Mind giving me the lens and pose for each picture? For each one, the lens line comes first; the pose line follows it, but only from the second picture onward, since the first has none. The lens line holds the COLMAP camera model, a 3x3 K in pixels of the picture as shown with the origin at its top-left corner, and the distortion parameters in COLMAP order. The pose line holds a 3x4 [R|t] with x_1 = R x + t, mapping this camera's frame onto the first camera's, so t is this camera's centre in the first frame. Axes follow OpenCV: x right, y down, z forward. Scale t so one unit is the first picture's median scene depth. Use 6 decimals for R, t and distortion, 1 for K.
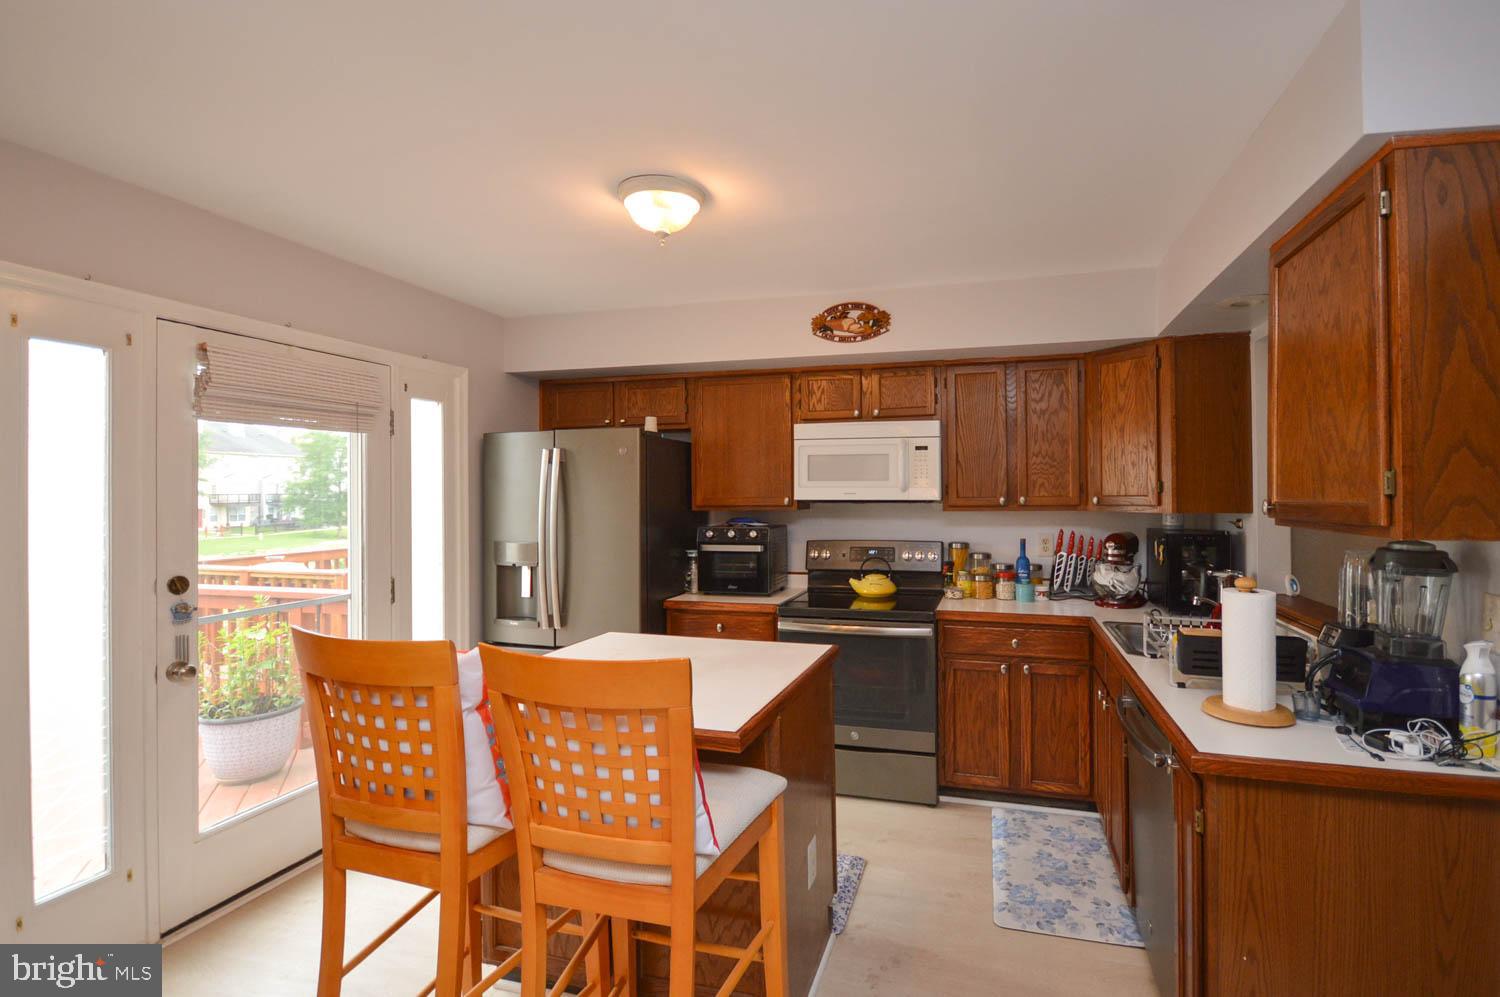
lens RADIAL K [[695.1, 0, 815.4], [0, 695.1, 477.5], [0, 0, 1]] dist [-0.015187, 0.000070]
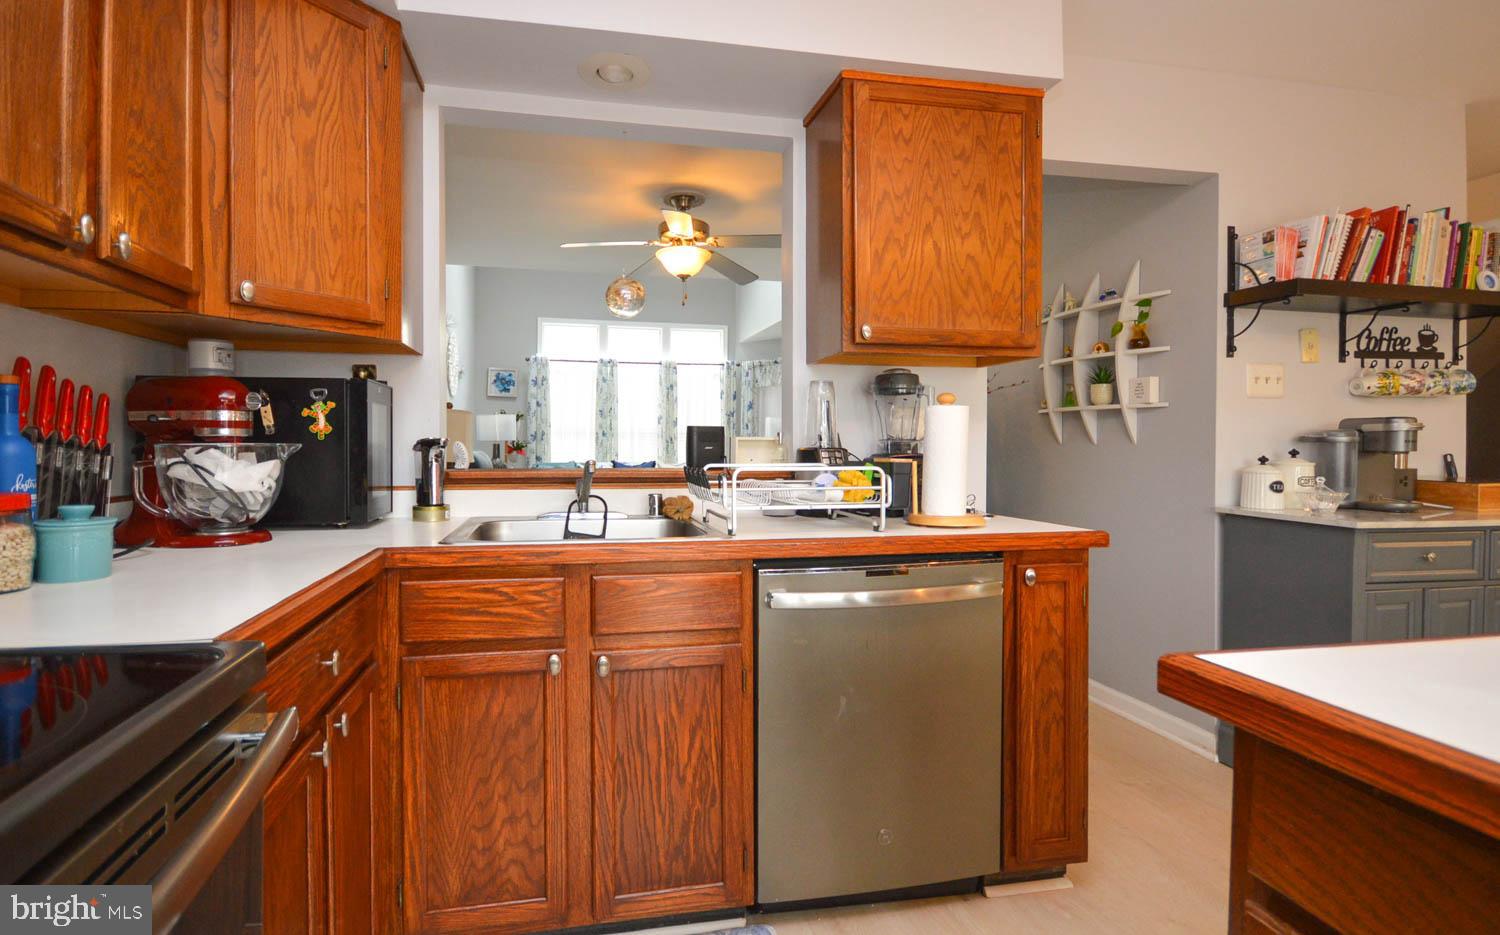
lens RADIAL K [[686.4, 0, 708.4], [0, 686.4, 446.7], [0, 0, 1]] dist [0.016786, -0.015613]
pose [[-0.415350, -0.005163, 0.909647, -0.085206], [-0.019154, 0.999812, -0.003071, 0.119152], [-0.909460, -0.018699, -0.415371, 0.889968]]
